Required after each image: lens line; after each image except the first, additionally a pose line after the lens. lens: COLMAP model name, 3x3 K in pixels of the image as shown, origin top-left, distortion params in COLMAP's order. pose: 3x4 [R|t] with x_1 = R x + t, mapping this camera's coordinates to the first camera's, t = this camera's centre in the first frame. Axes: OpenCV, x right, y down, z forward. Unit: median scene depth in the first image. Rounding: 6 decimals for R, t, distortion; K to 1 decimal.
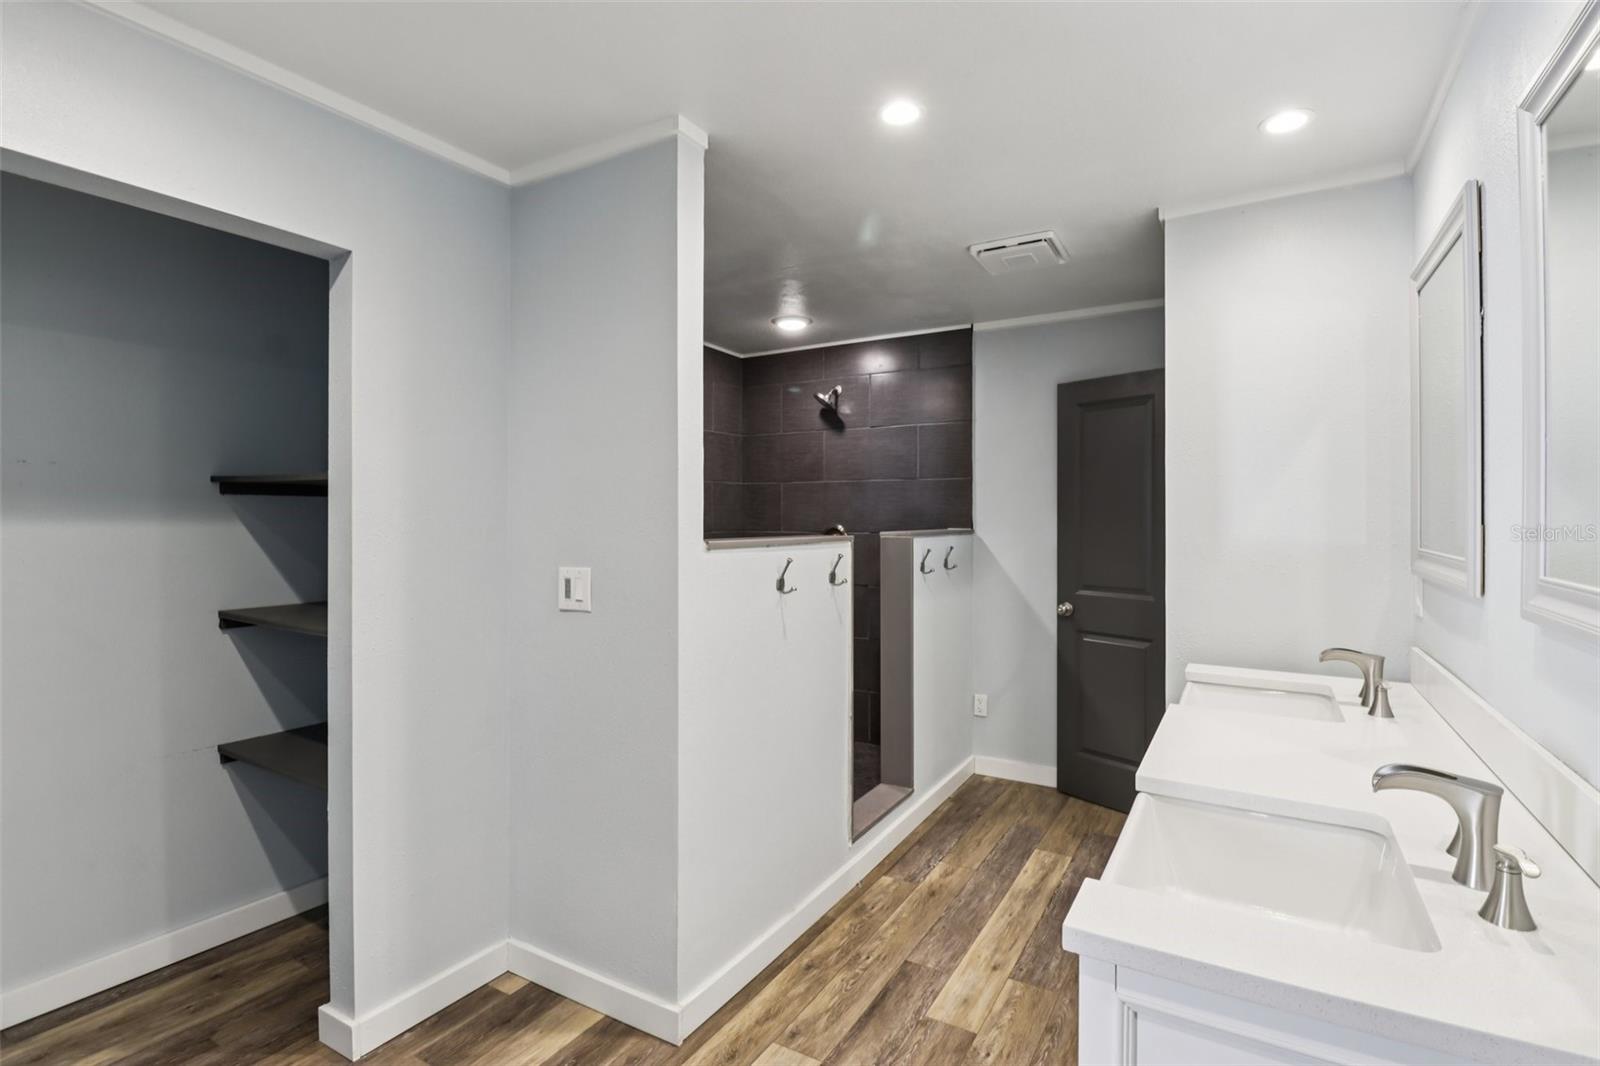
lens RADIAL K [[749.3, 0, 801.5], [0, 749.3, 513.2], [0, 0, 1]] dist [0.003033, -0.014462]
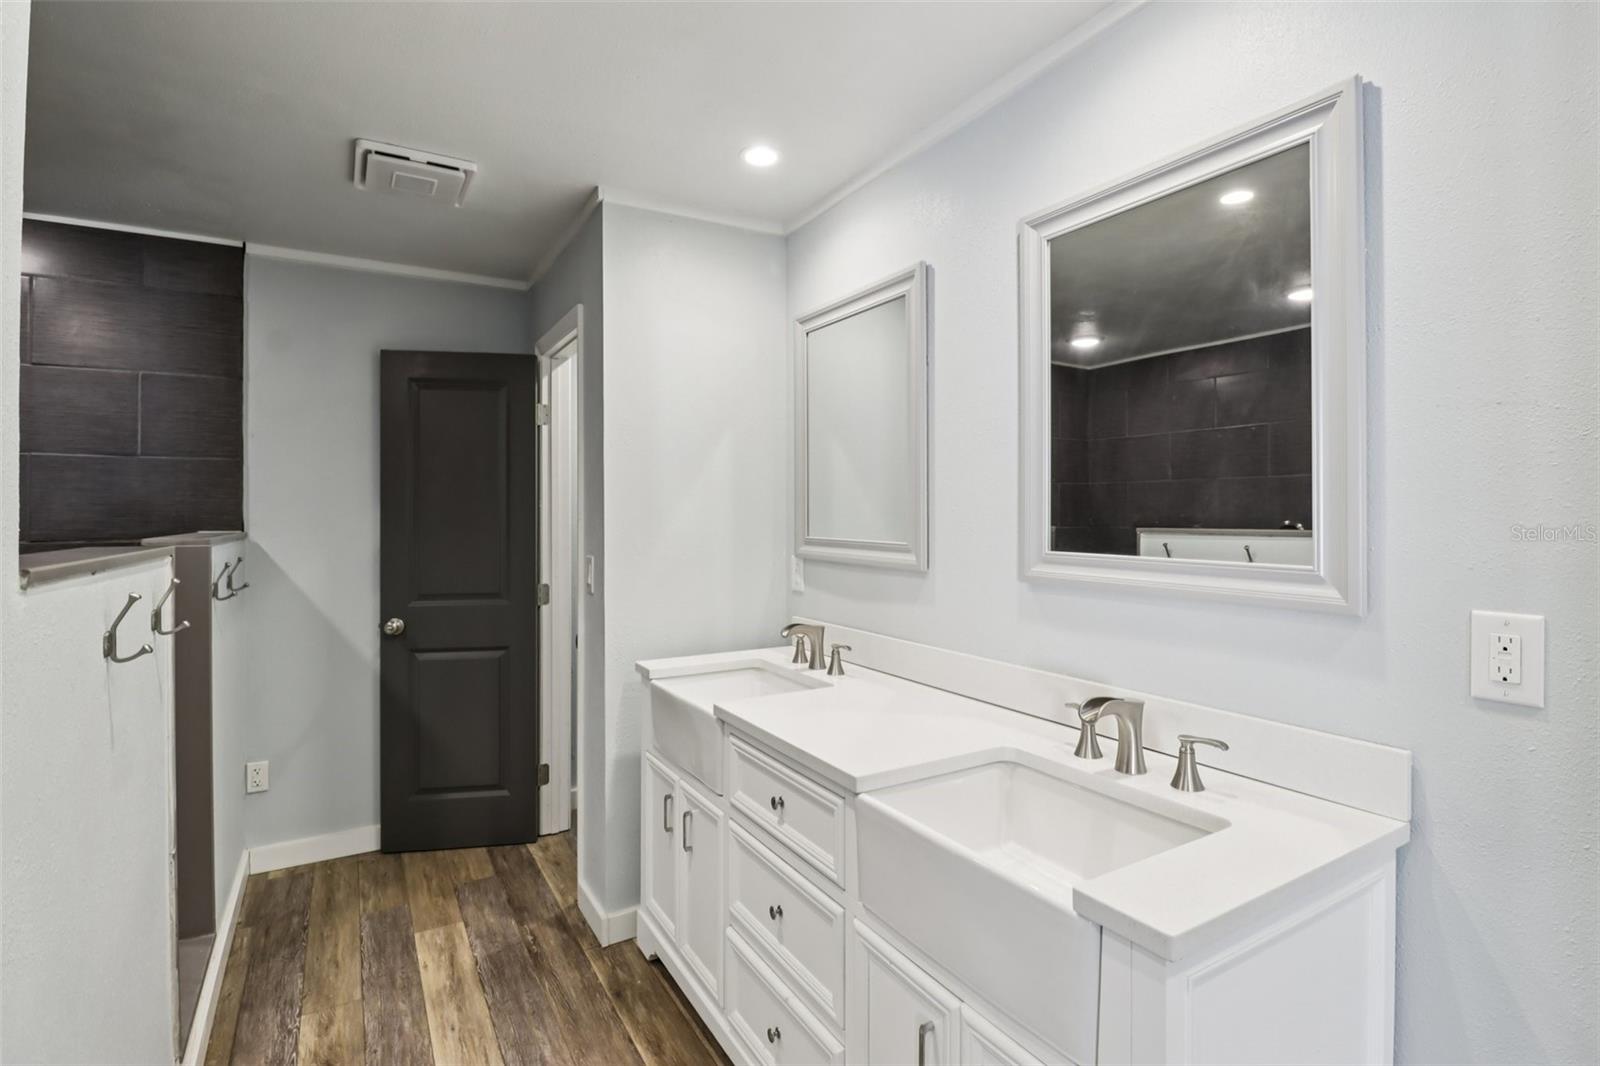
lens RADIAL K [[758.0, 0, 800.4], [0, 758.0, 506.8], [0, 0, 1]] dist [0.005293, -0.016424]
pose [[0.477826, 0.005286, 0.878438, -0.184351], [-0.000170, 0.999982, -0.005925, 0.002501], [-0.878454, 0.002682, 0.477819, 0.243824]]
